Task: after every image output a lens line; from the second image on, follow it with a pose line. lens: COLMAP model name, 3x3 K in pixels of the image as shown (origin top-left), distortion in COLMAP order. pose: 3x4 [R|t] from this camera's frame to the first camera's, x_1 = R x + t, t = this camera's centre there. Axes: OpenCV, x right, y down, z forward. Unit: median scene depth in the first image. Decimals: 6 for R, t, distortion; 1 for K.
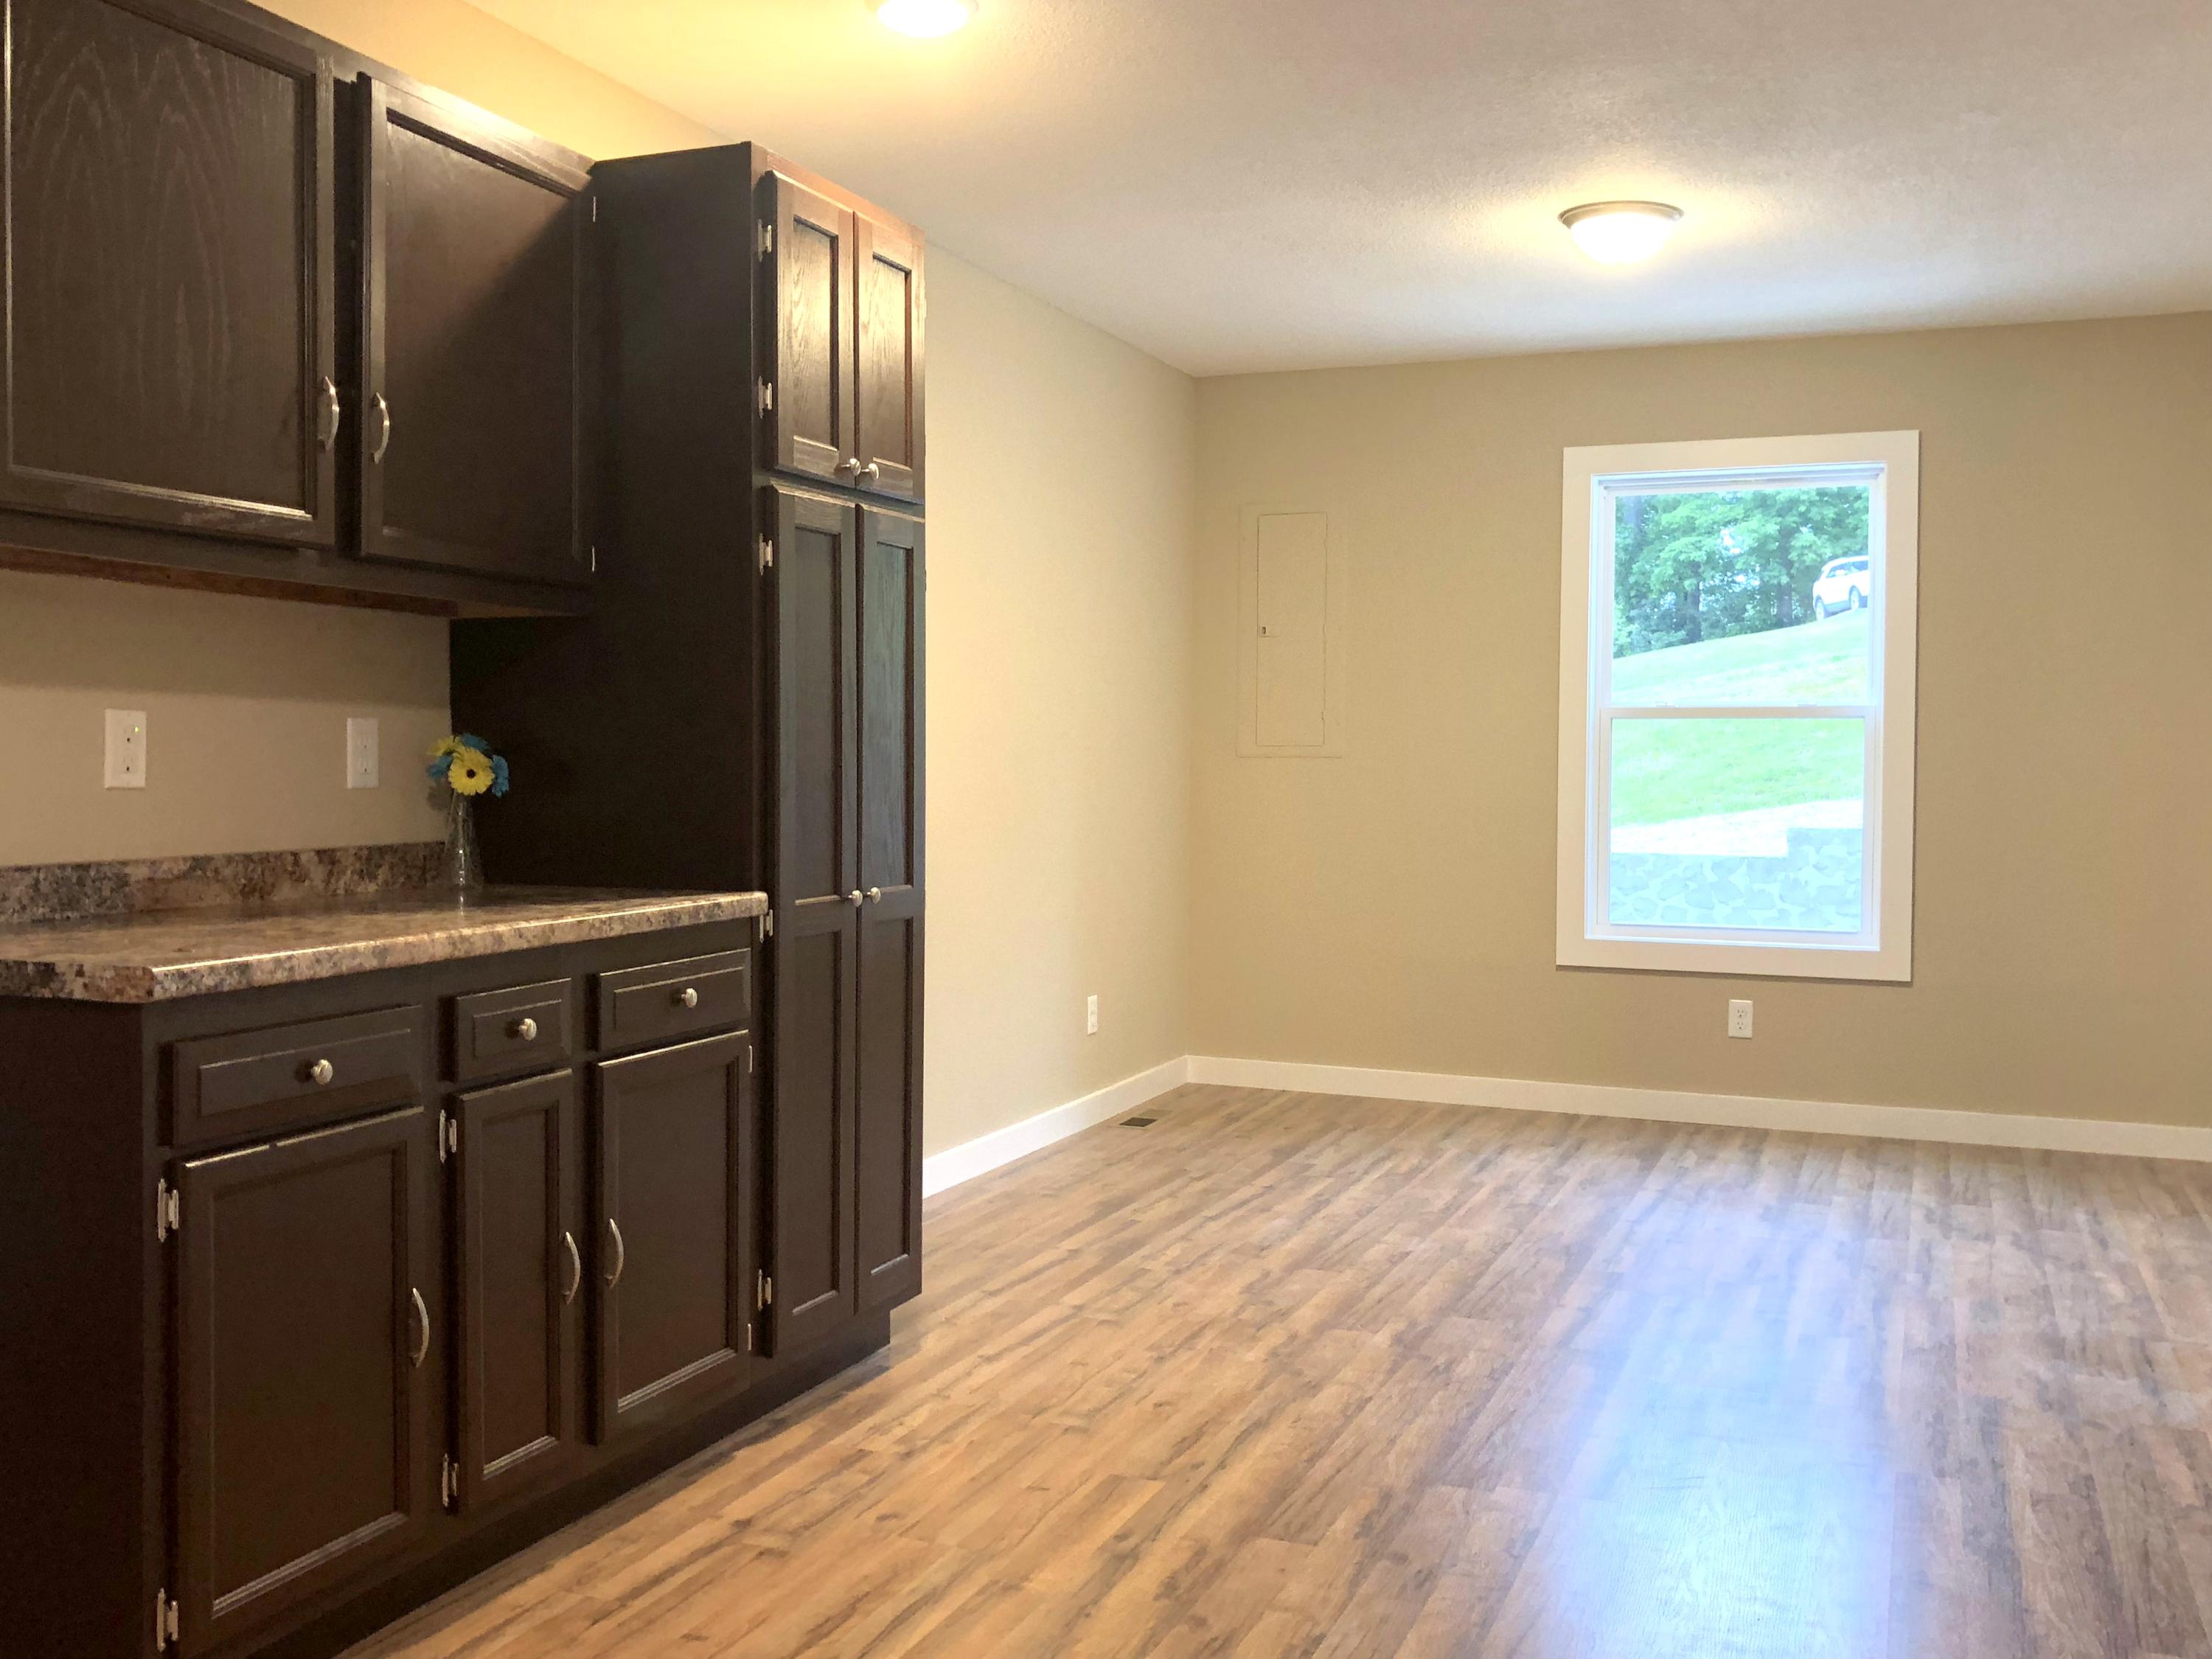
lens RADIAL K [[2030.8, 0, 1111.4], [0, 2030.8, 820.0], [0, 0, 1]] dist [0.011152, 0.000000]
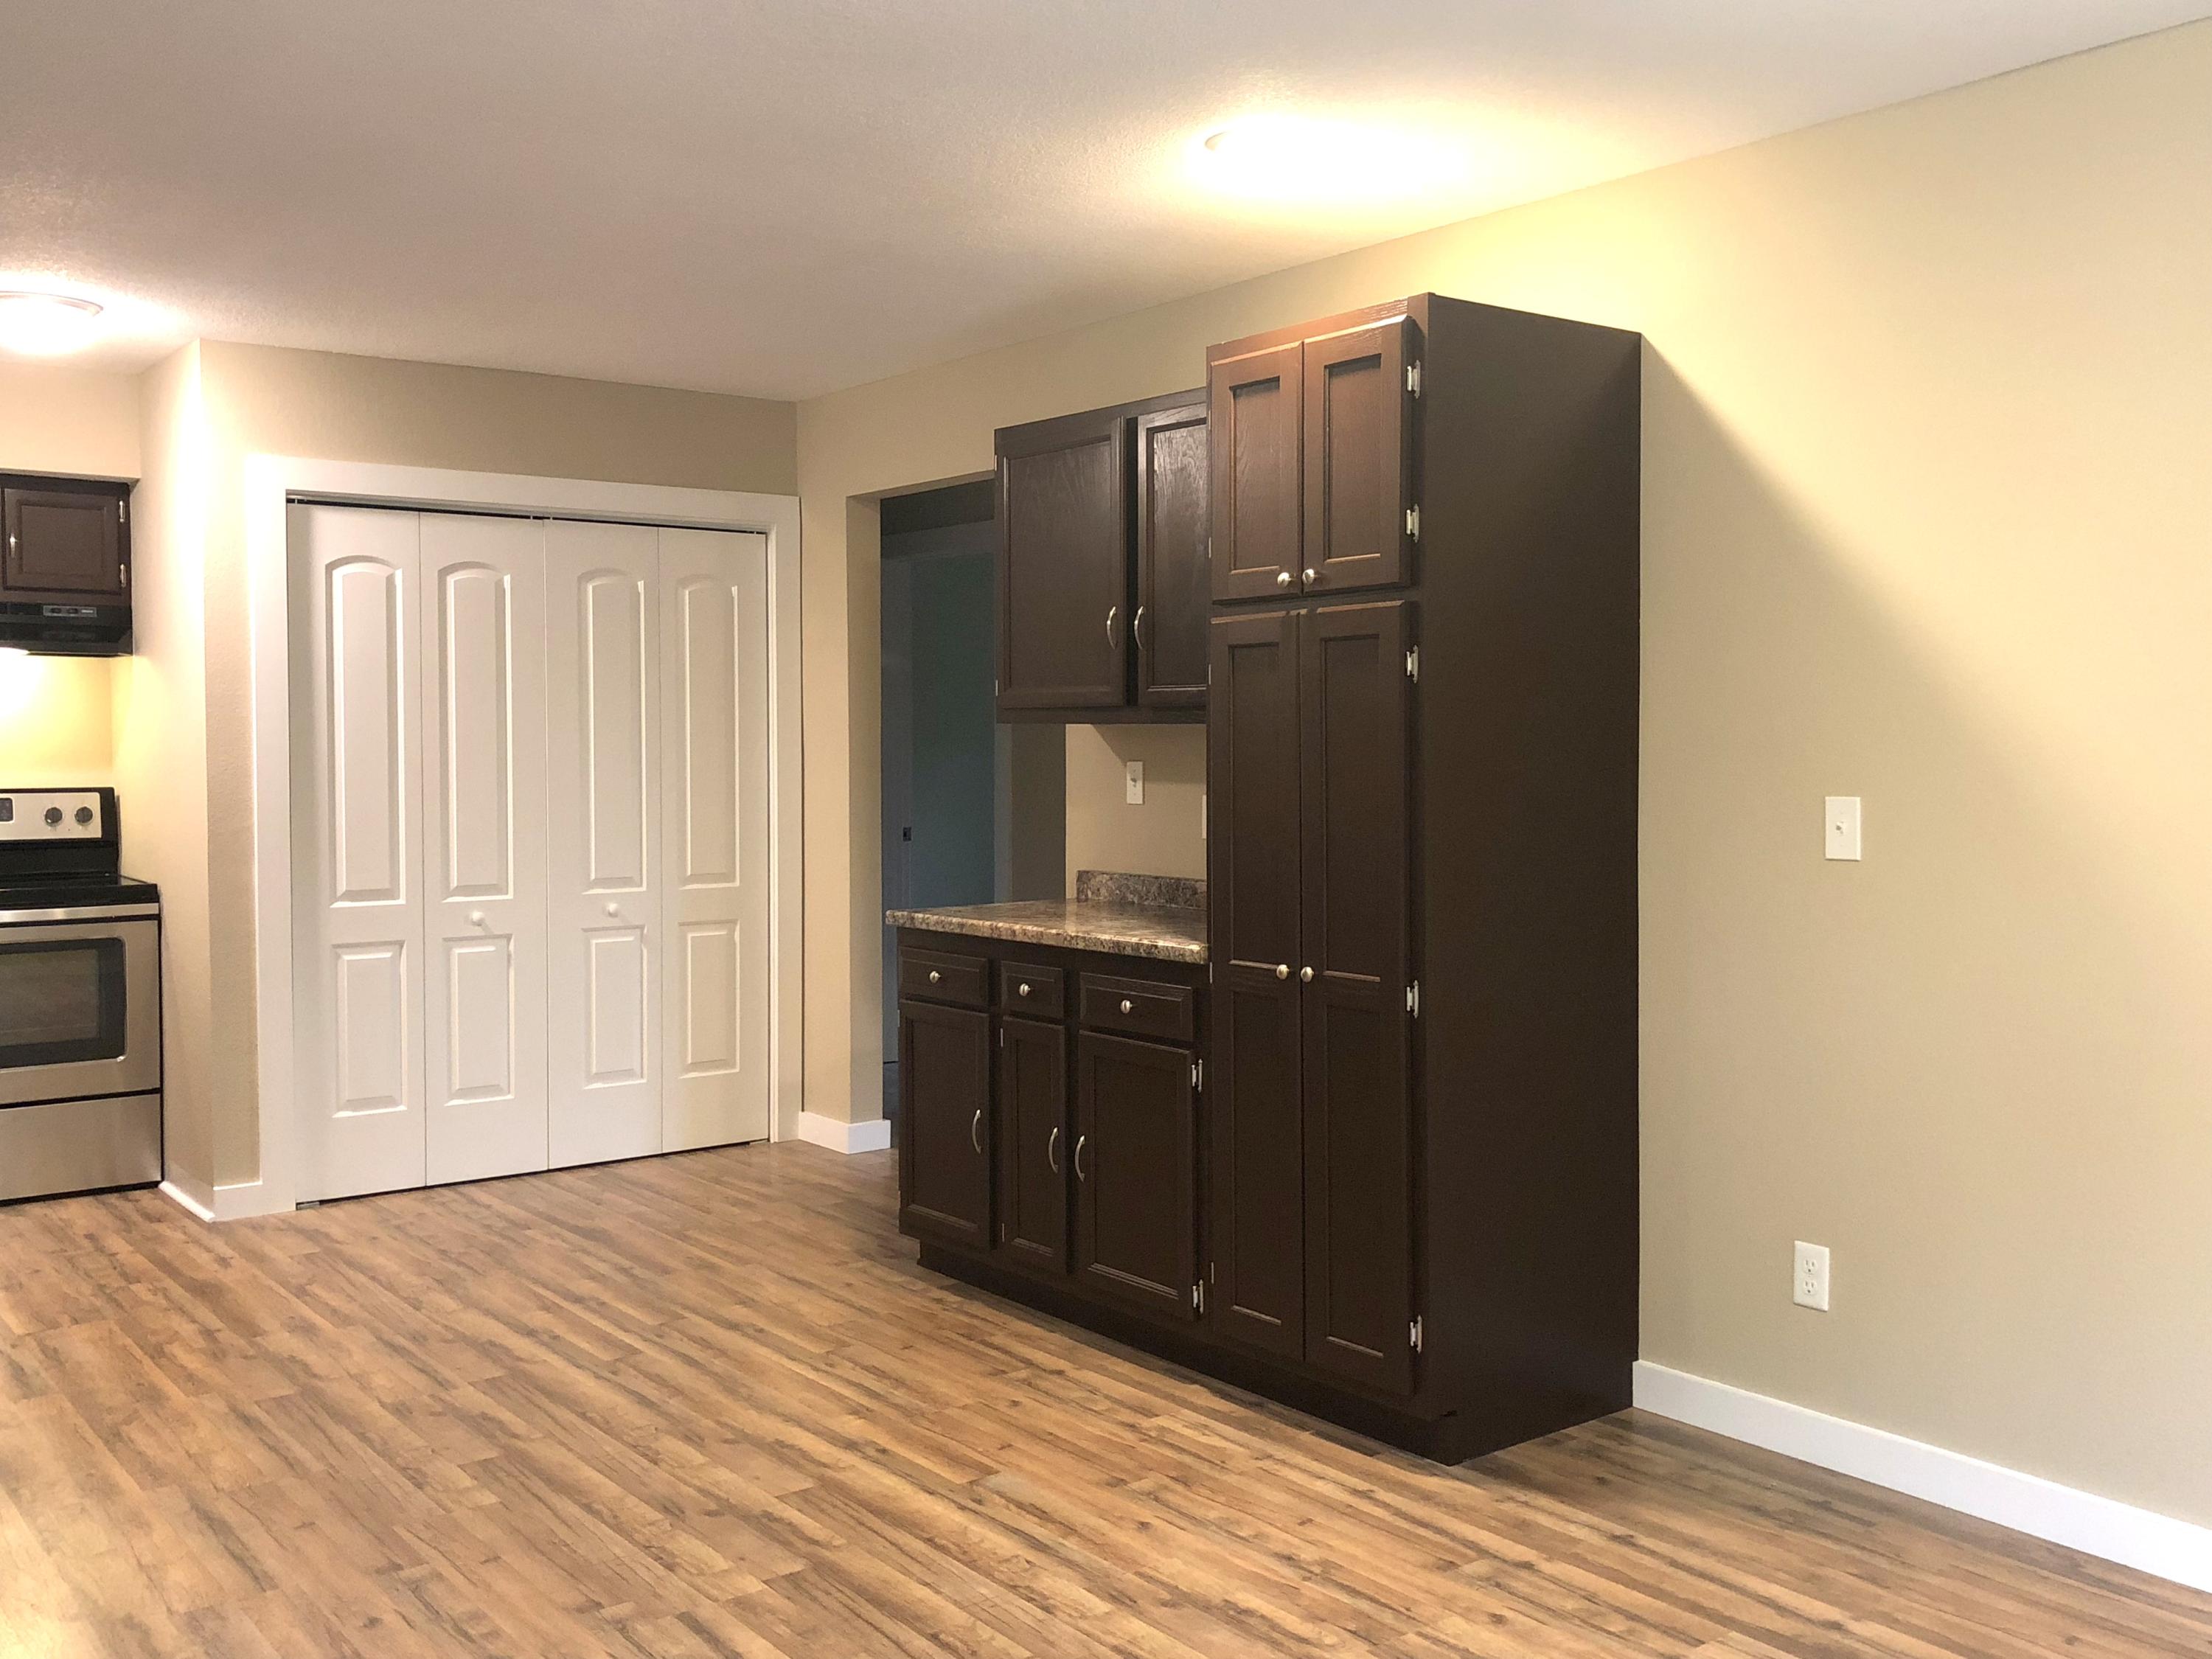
lens RADIAL K [[2030.8, 0, 1116.4], [0, 2030.8, 773.3], [0, 0, 1]] dist [0.011152, 0.000000]
pose [[-0.498035, 0.012057, -0.867073, 0.962746], [-0.028171, 0.999151, 0.030075, -0.110627], [0.866699, 0.039405, -0.497272, 1.615422]]
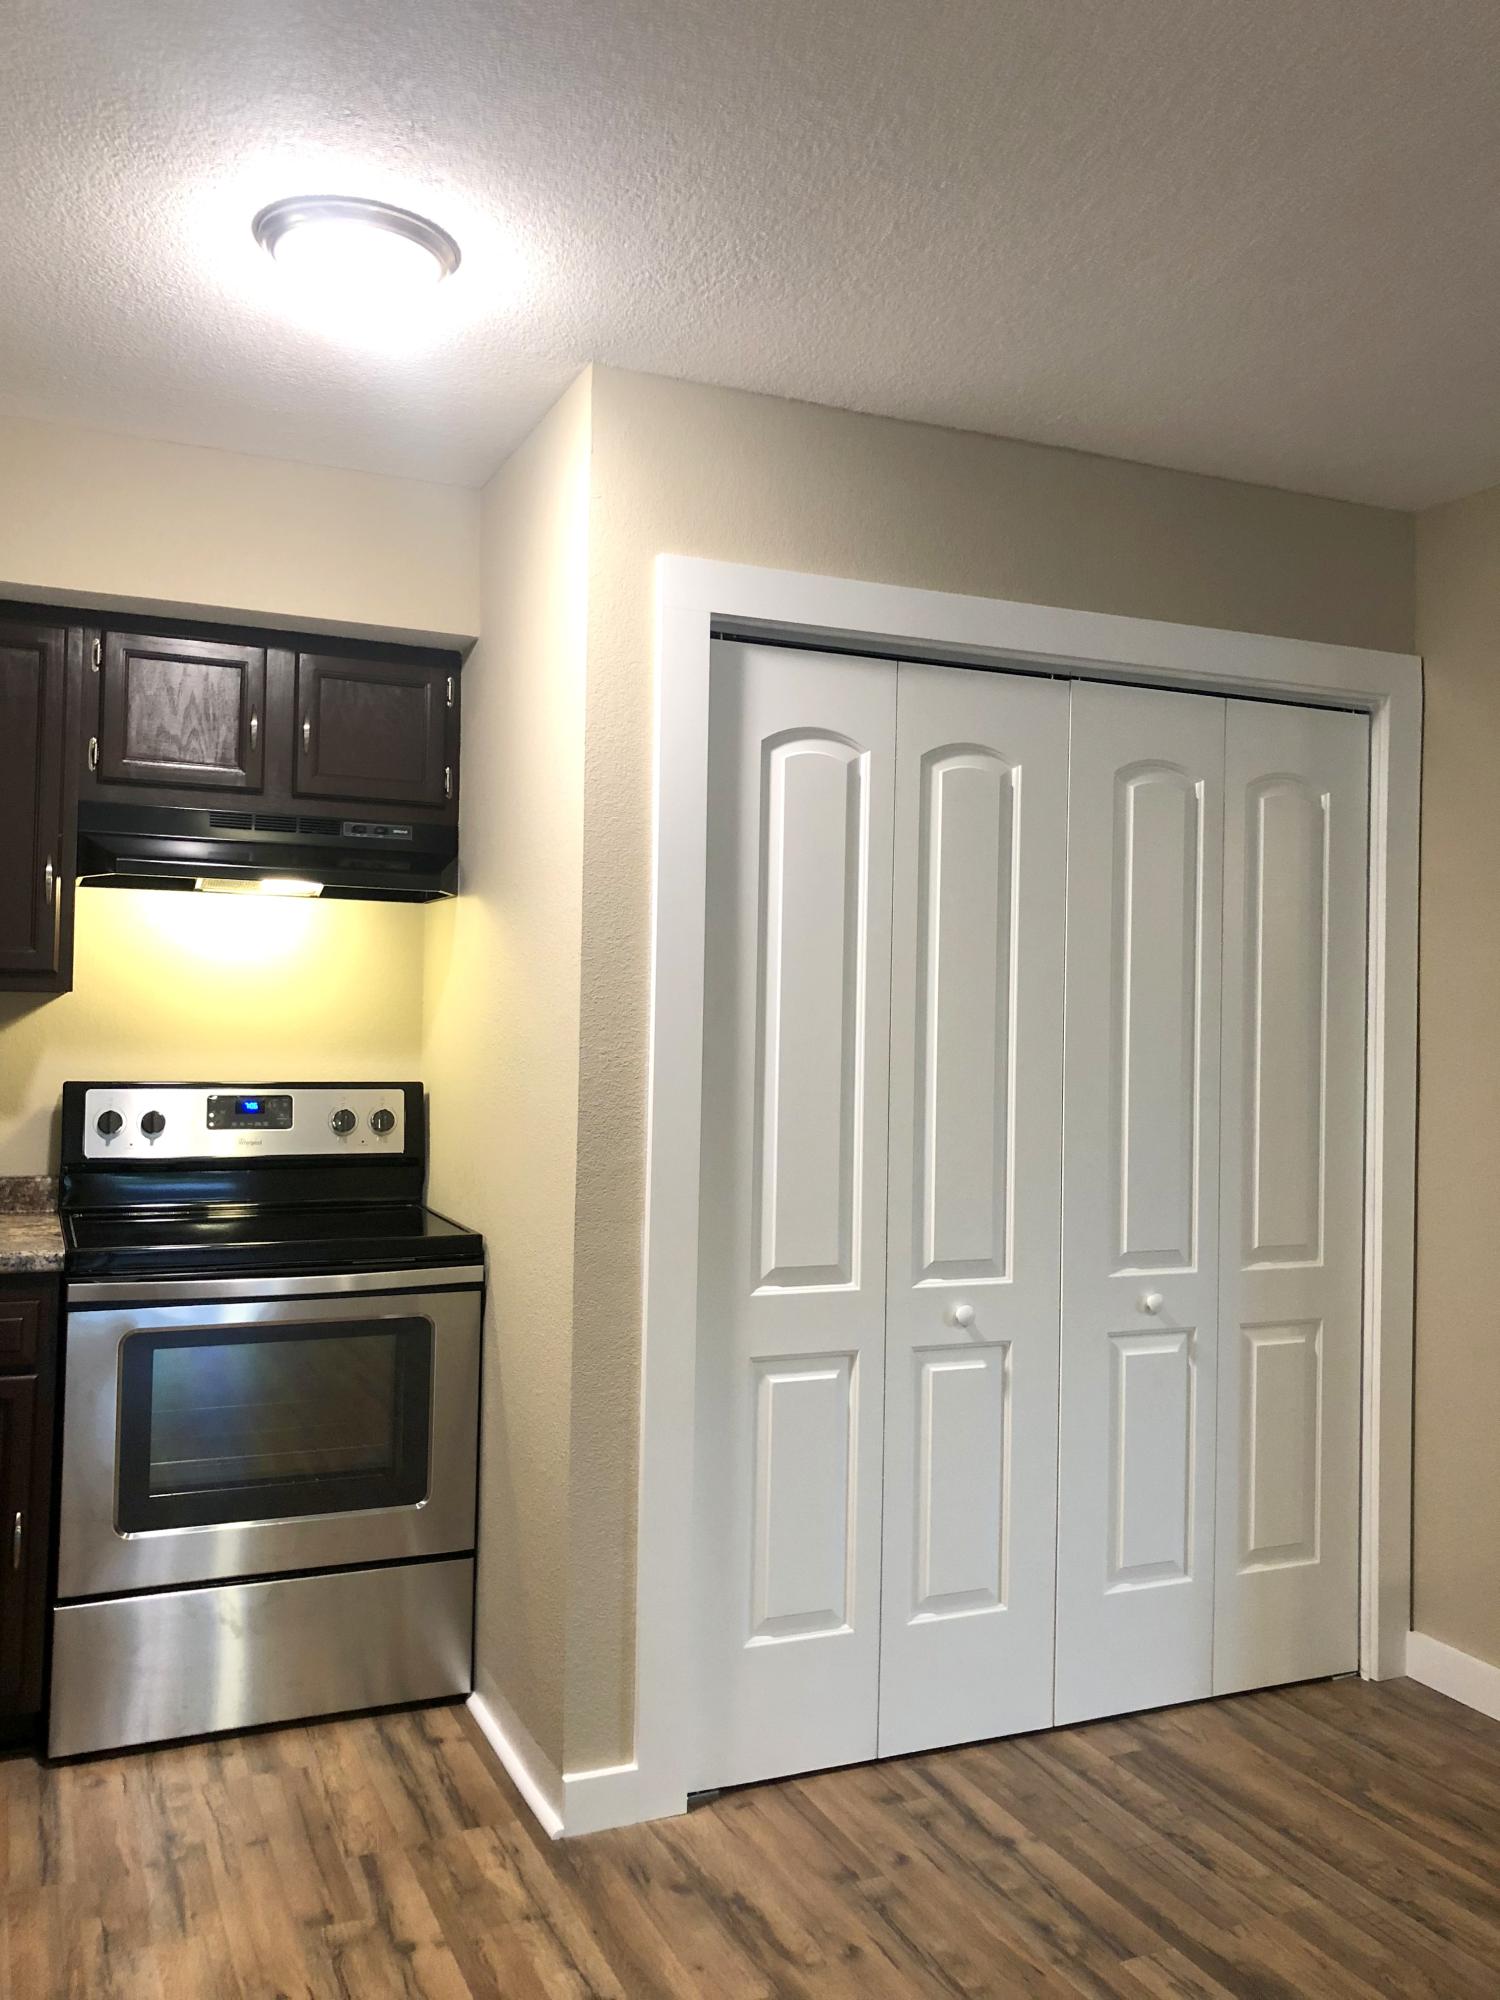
lens RADIAL K [[1647.9, 0, 771.8], [0, 1647.9, 940.9], [0, 0, 1]] dist [0.033726, -0.018106]
pose [[-0.679598, -0.053843, -0.731606, 0.401267], [-0.044782, 0.998488, -0.031886, -0.082160], [0.732217, 0.011093, -0.680982, 0.728919]]
